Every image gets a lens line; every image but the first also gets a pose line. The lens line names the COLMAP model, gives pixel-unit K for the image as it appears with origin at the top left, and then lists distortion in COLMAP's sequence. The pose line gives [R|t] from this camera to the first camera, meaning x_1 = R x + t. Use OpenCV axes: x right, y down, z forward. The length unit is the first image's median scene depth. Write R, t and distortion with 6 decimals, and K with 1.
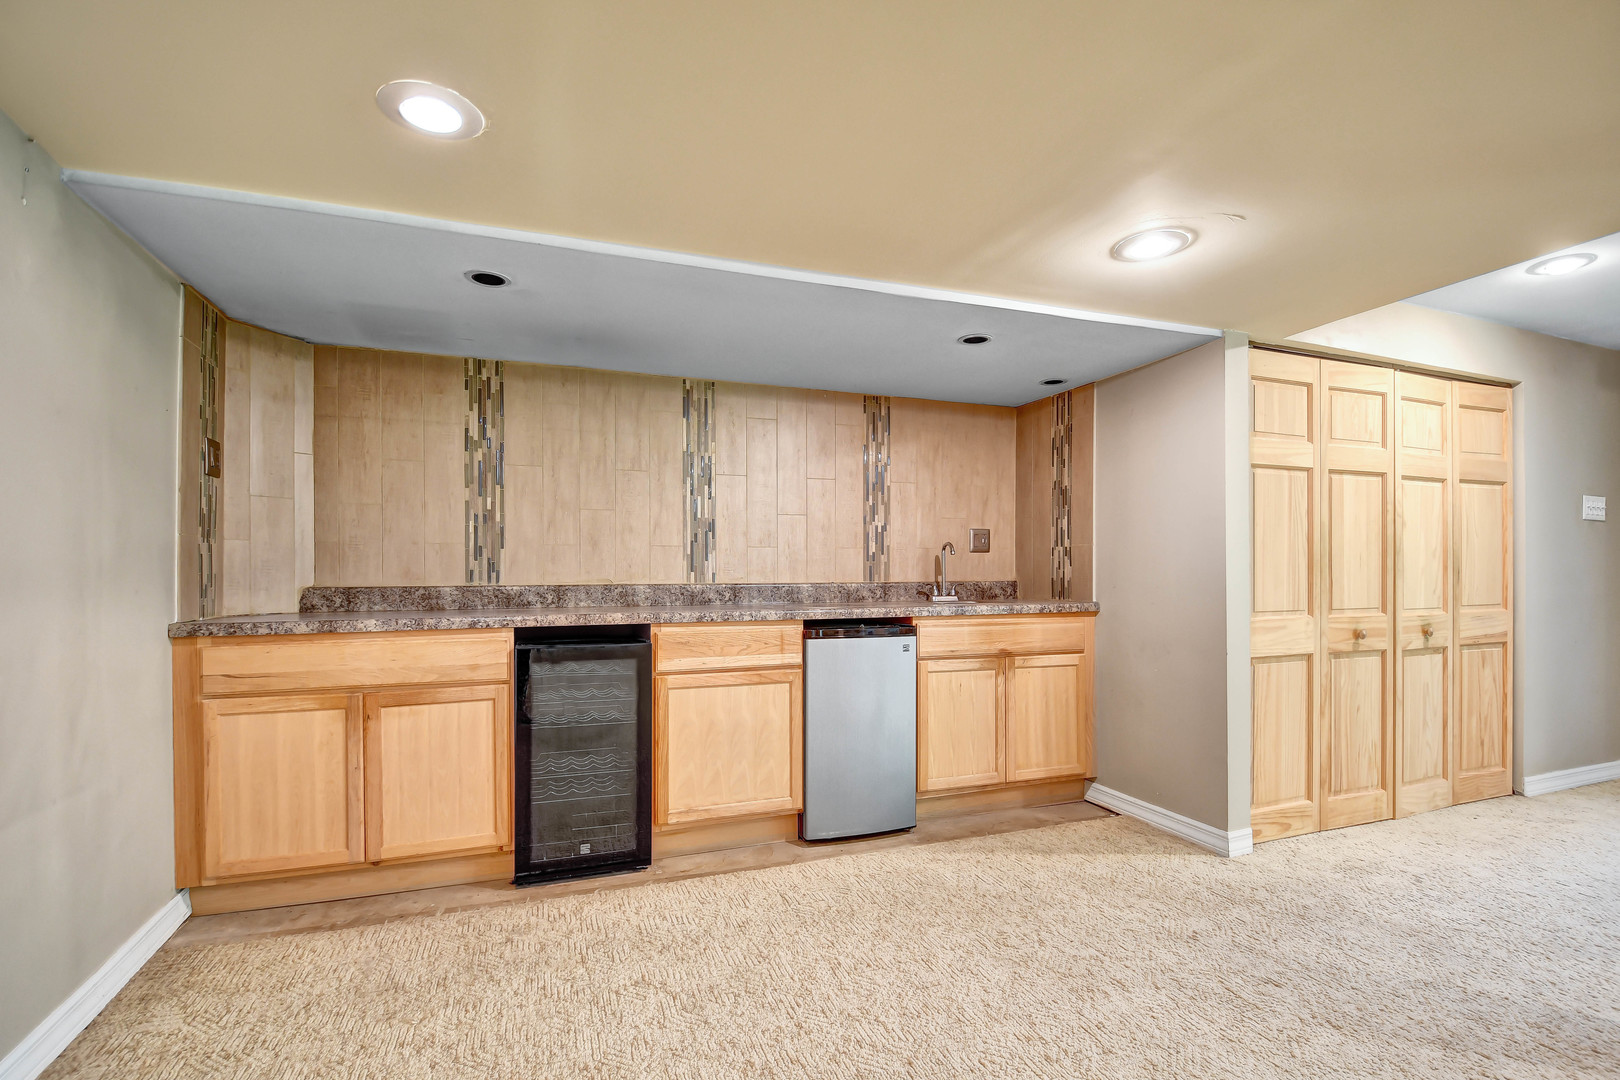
lens RADIAL K [[799.9, 0, 815.1], [0, 799.9, 576.4], [0, 0, 1]] dist [0.003500, 0.000056]
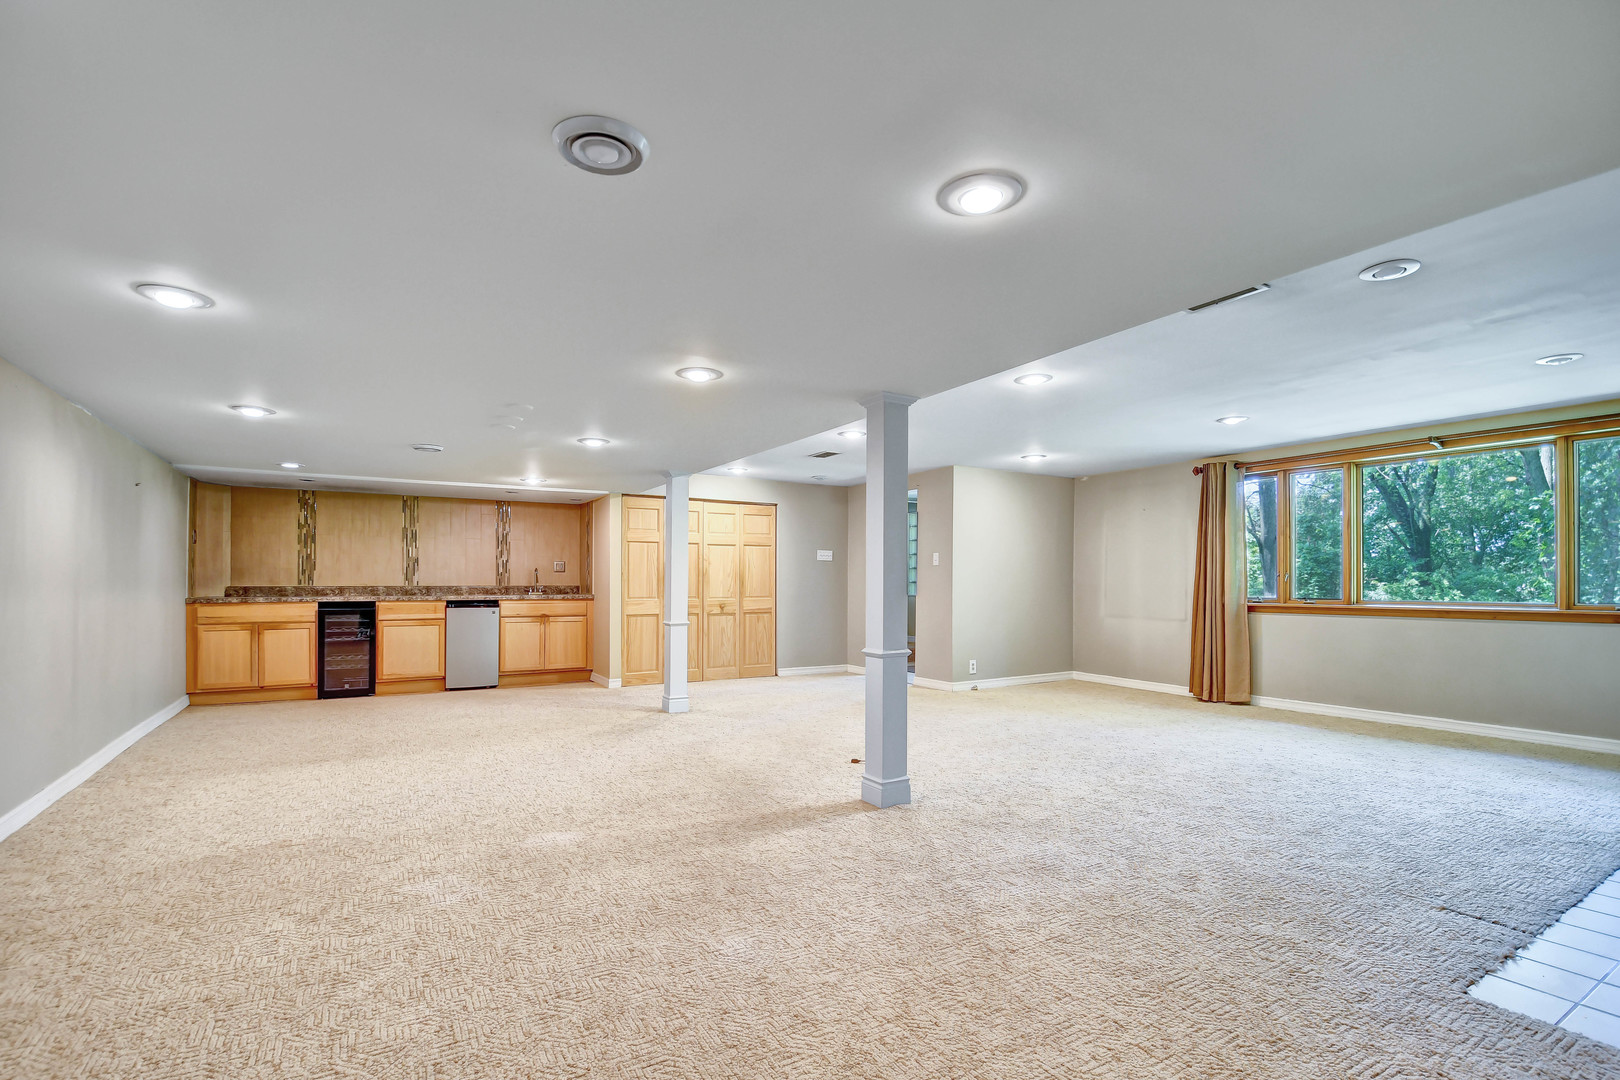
lens RADIAL K [[711.6, 0, 768.7], [0, 711.6, 579.1], [0, 0, 1]] dist [-0.012869, -0.000399]
pose [[0.983509, 0.006880, 0.180729, 0.565437], [-0.006243, 0.999972, -0.004095, -0.009303], [-0.180753, 0.002899, 0.983524, -1.334161]]
